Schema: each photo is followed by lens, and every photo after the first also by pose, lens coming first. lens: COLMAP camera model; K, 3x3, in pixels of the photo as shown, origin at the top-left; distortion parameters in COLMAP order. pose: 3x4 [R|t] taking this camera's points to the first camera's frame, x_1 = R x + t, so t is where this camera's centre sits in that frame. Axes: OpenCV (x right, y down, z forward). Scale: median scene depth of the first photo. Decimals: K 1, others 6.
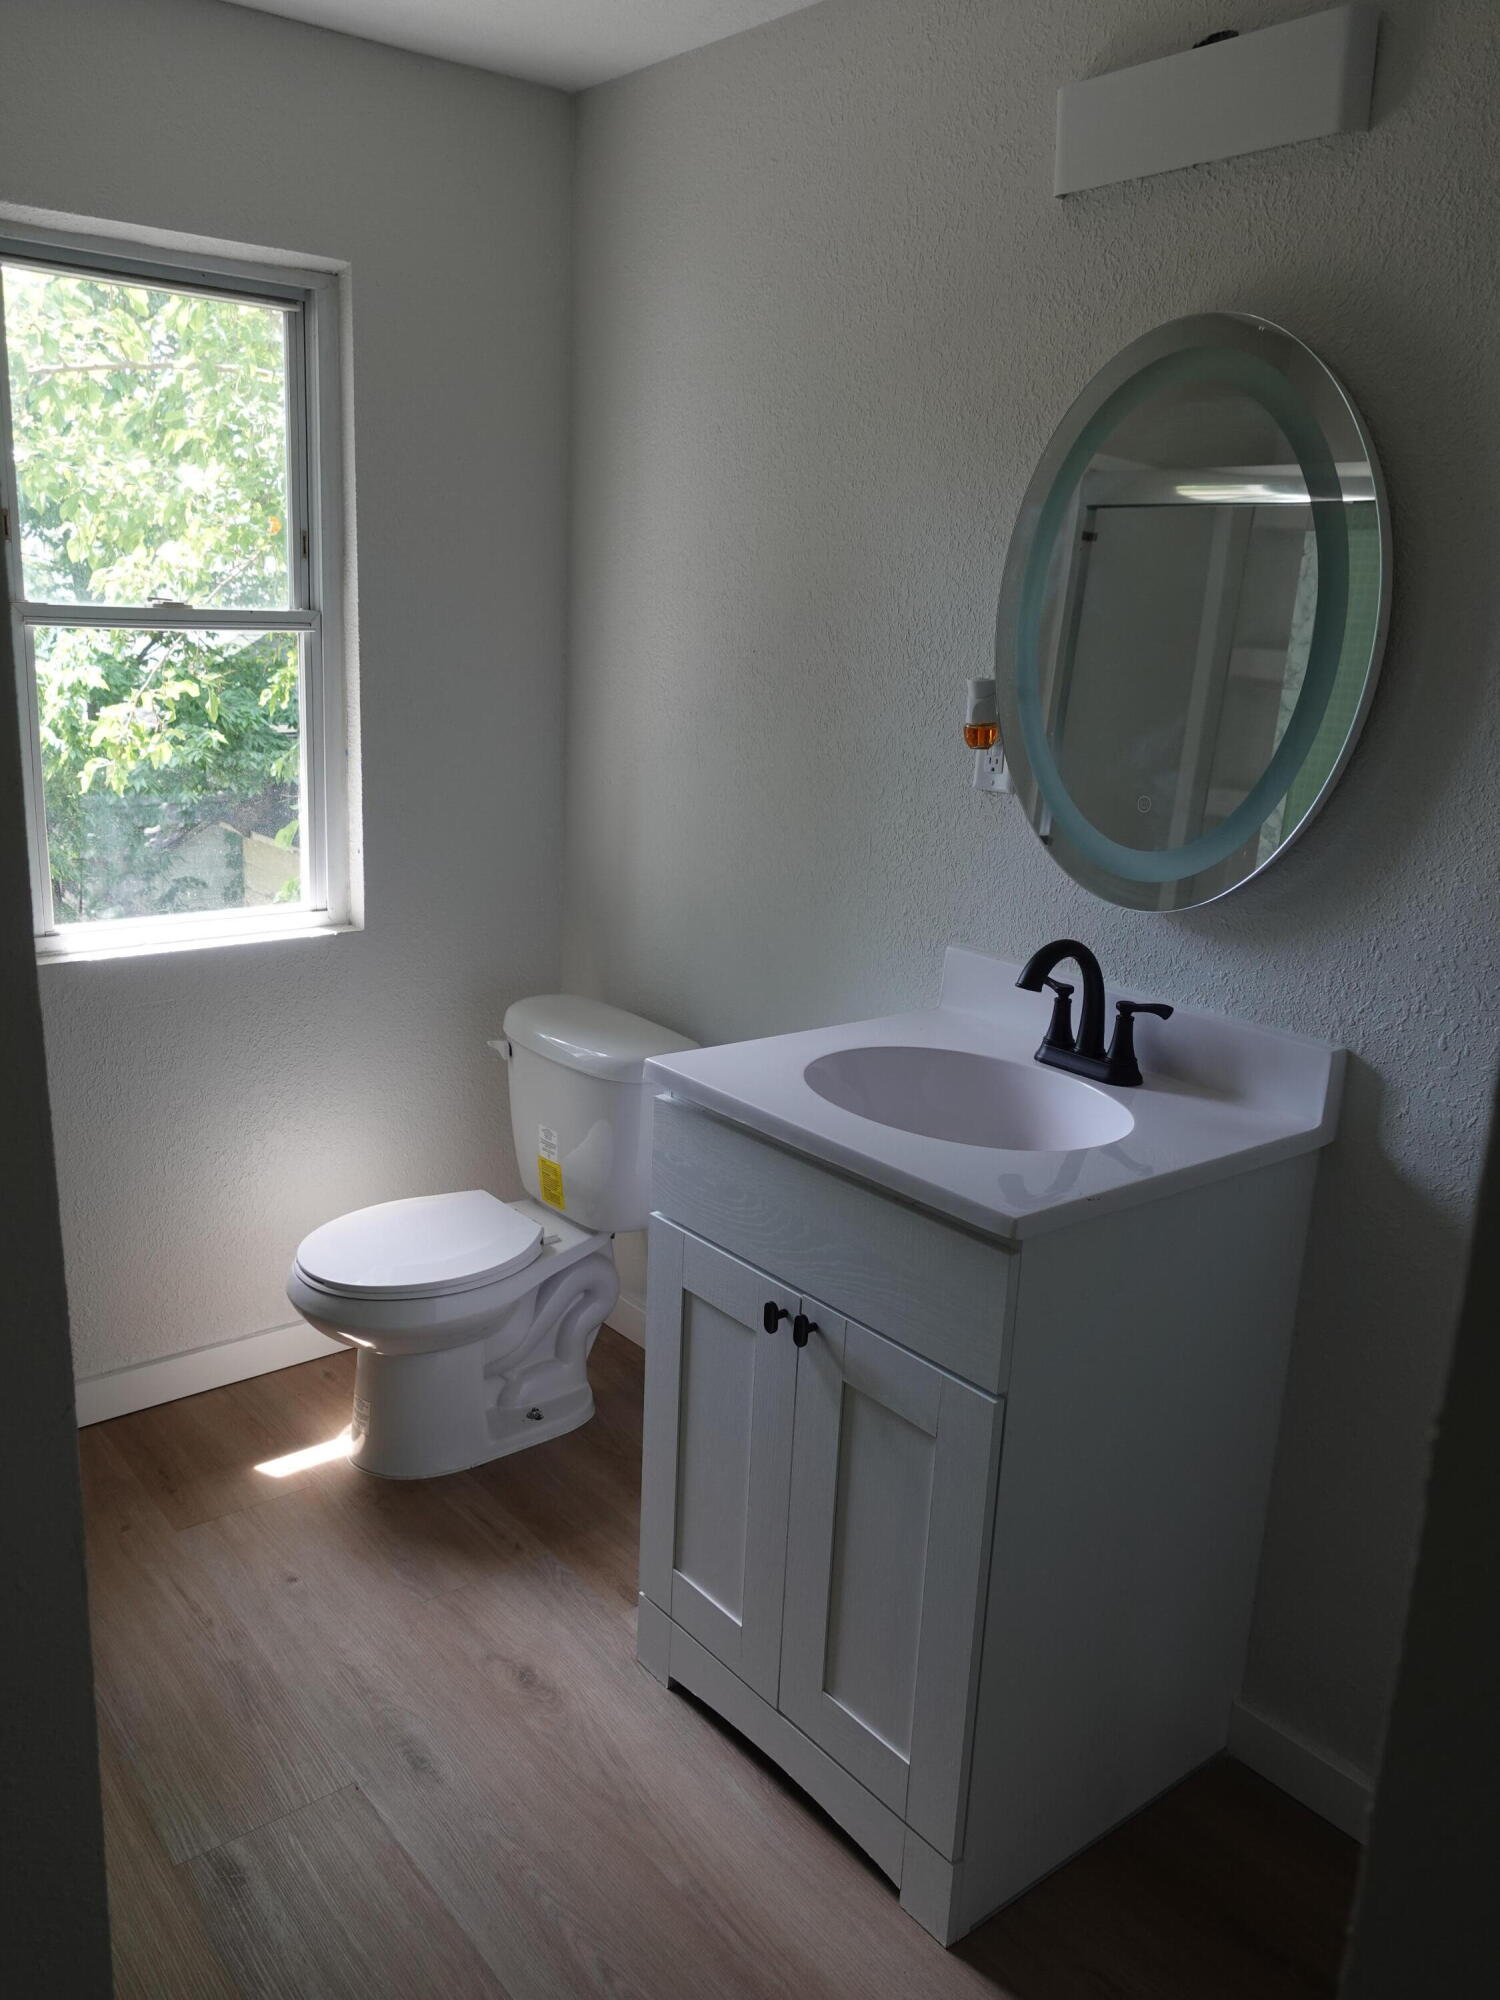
lens RADIAL K [[1552.8, 0, 750.0], [0, 1552.8, 1000.0], [0, 0, 1]] dist [-0.014939, 0.013273]
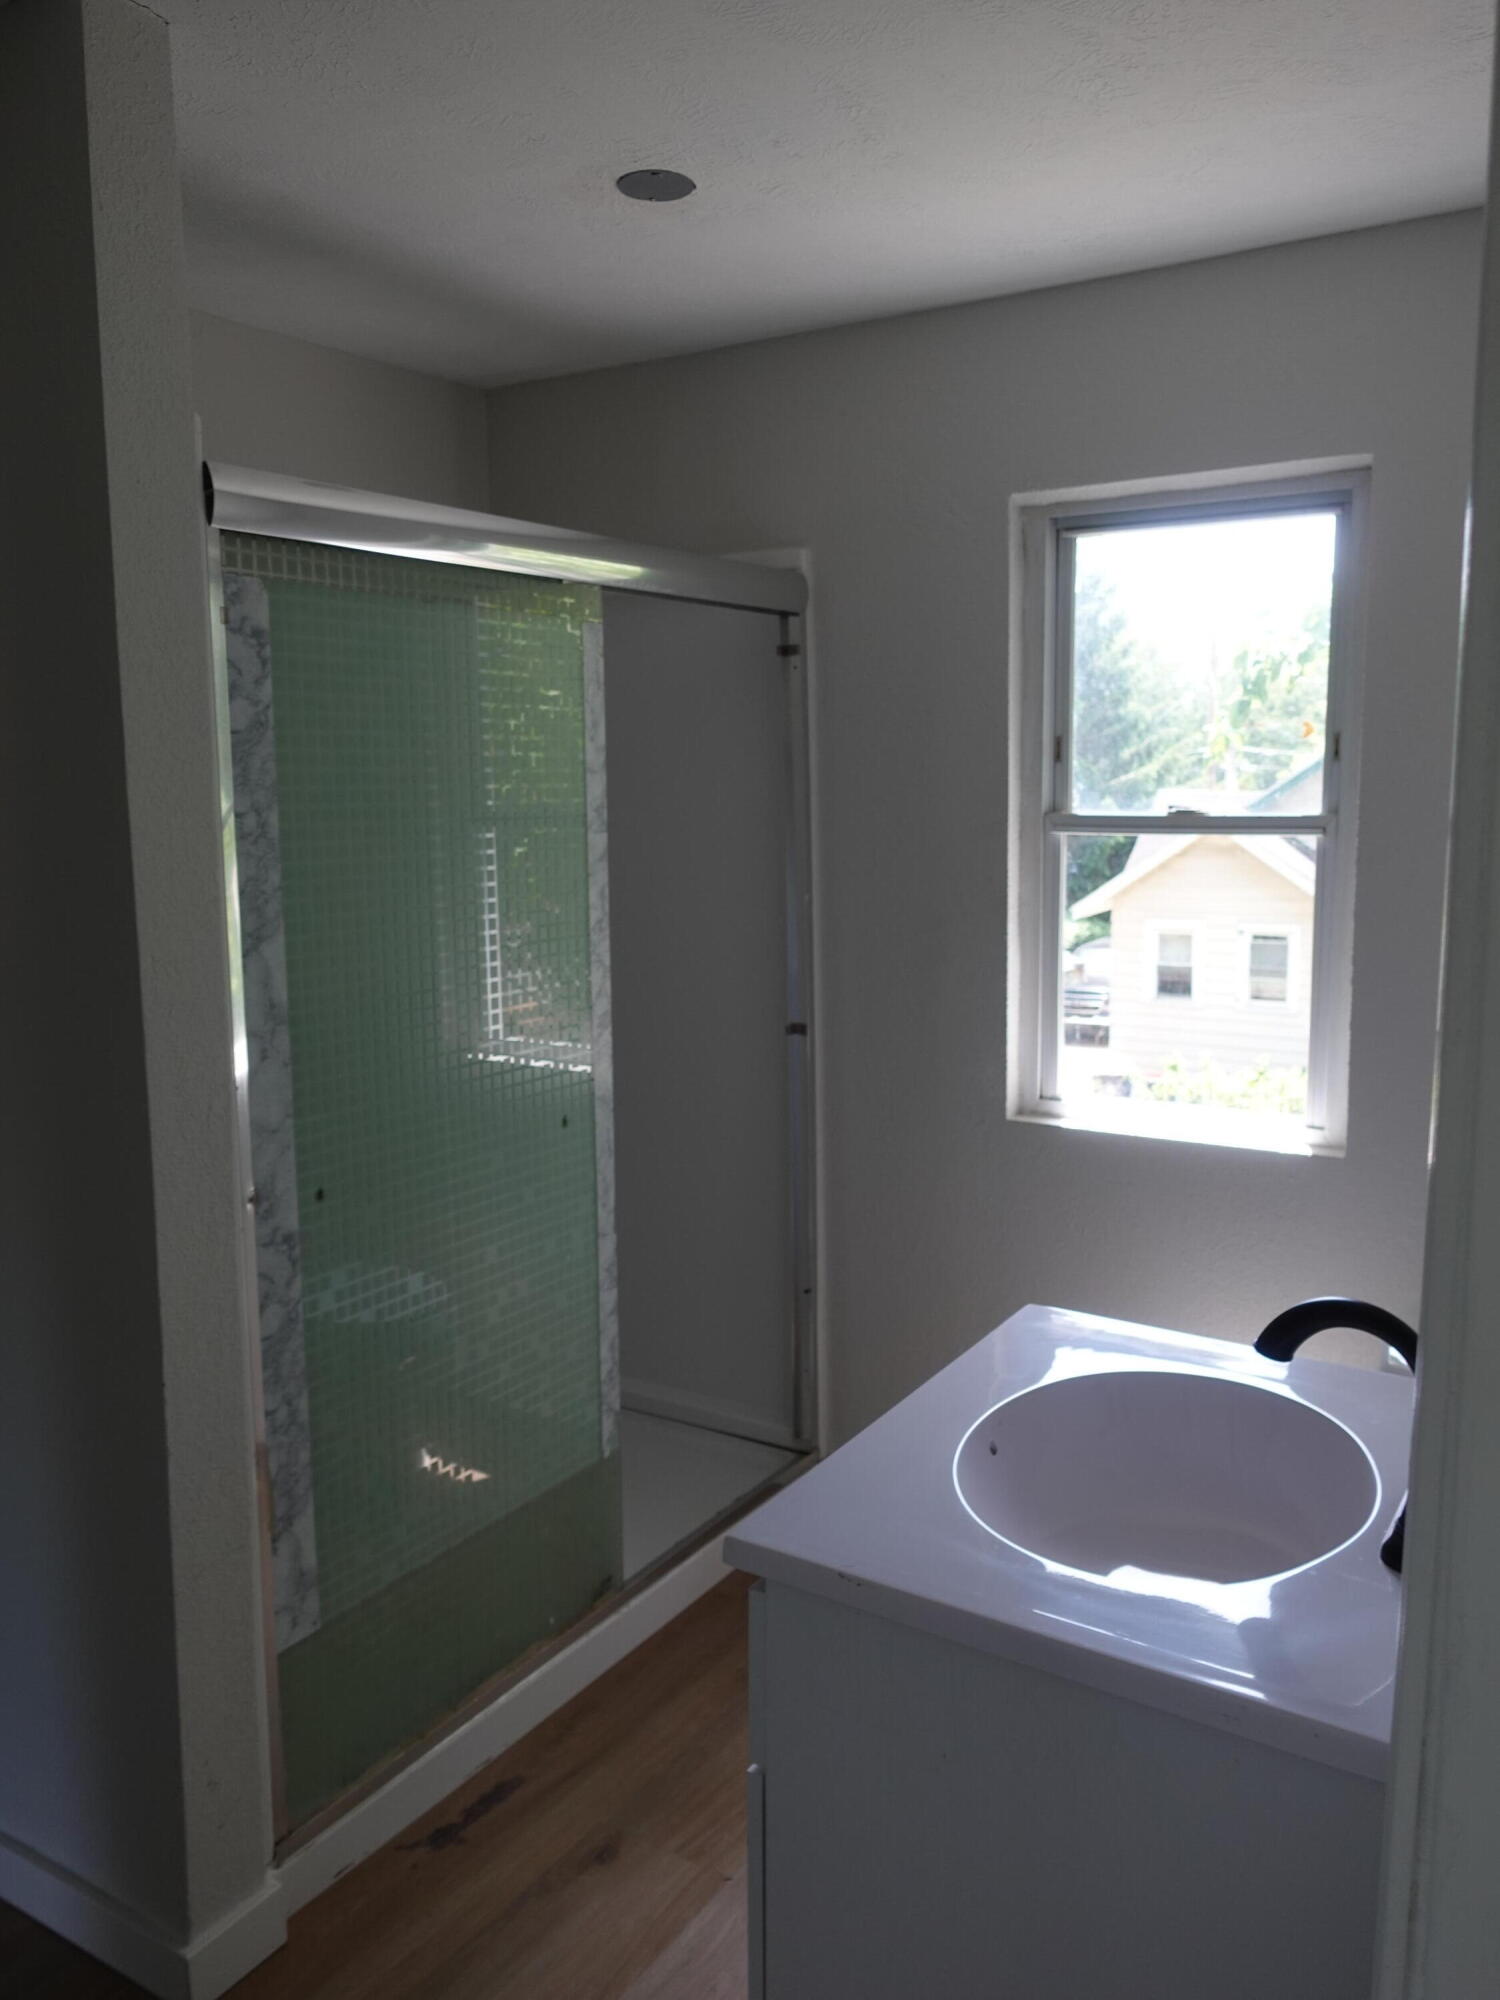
lens RADIAL K [[1552.8, 0, 750.0], [0, 1552.8, 1000.0], [0, 0, 1]] dist [-0.014939, 0.013273]
pose [[0.318952, 0.098616, -0.942626, 0.533057], [-0.213159, 0.976556, 0.030040, -0.096985], [0.923490, 0.191348, 0.332495, 0.392935]]
